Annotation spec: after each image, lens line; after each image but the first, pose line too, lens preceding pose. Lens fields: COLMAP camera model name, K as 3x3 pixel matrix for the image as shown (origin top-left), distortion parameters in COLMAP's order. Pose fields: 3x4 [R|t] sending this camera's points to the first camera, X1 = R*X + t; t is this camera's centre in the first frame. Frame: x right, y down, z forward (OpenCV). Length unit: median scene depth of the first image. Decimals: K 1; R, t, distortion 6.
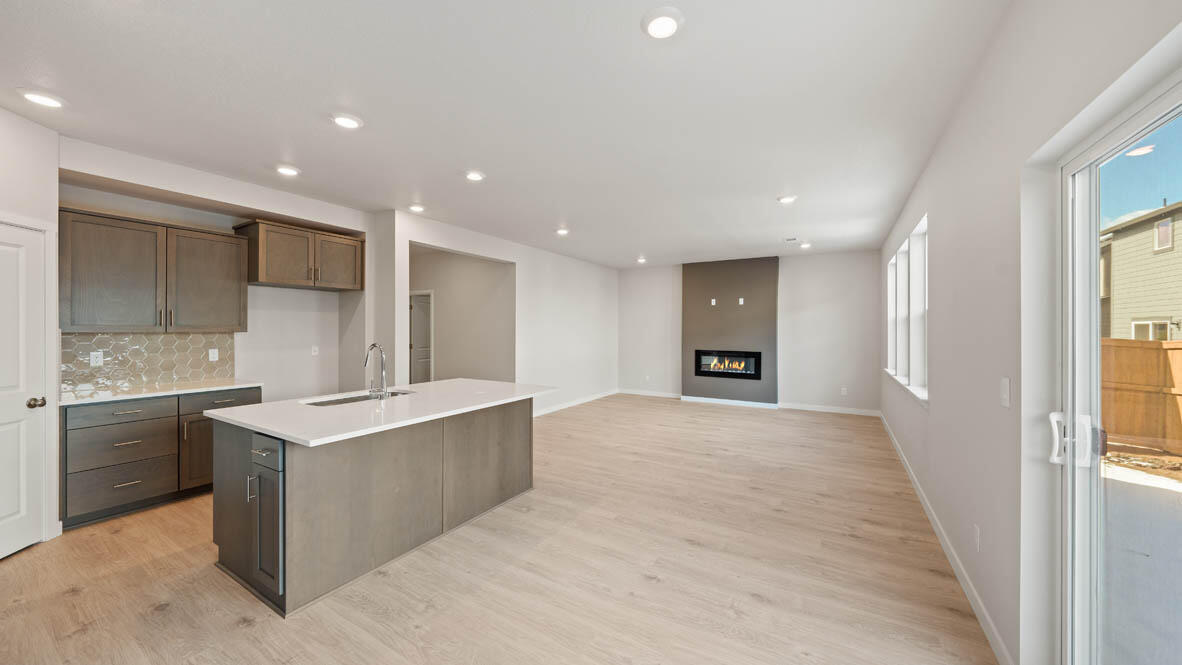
lens RADIAL K [[409.0, 0, 599.2], [0, 409.0, 329.3], [0, 0, 1]] dist [0.000682, 0.000077]
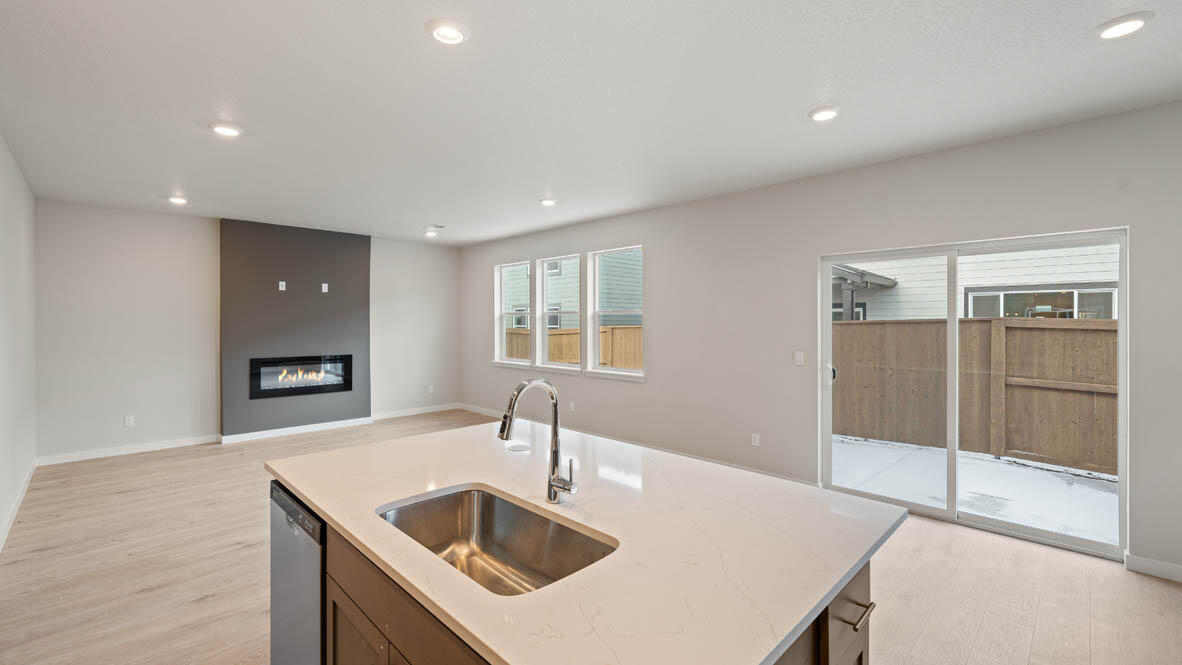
lens RADIAL K [[498.8, 0, 583.6], [0, 498.8, 322.8], [0, 0, 1]] dist [-0.002723, -0.000193]
pose [[0.264553, -0.004901, 0.964359, -0.639548], [0.002972, 0.999986, 0.004267, -0.012708], [-0.964367, 0.001737, 0.264564, 0.508790]]
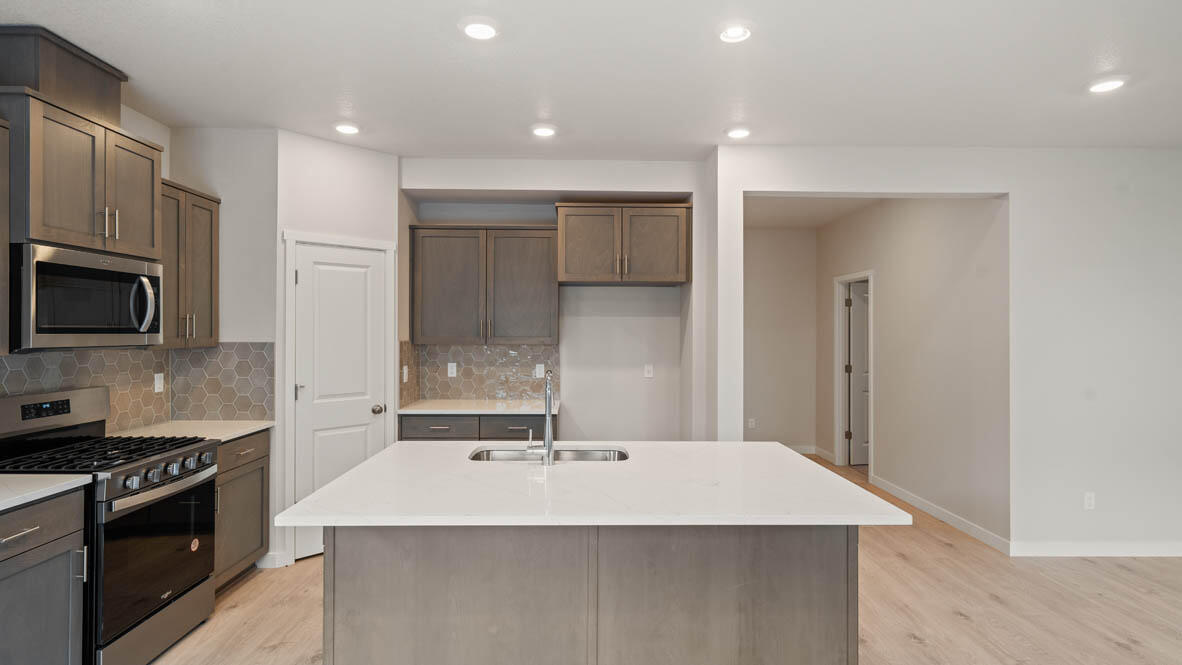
lens RADIAL K [[606.4, 0, 588.9], [0, 606.4, 333.4], [0, 0, 1]] dist [0.006328, 0.001356]
pose [[0.519720, 0.000963, -0.854336, 0.163103], [-0.003026, 0.999995, -0.000714, -0.012431], [0.854331, 0.002957, 0.519721, 0.361113]]
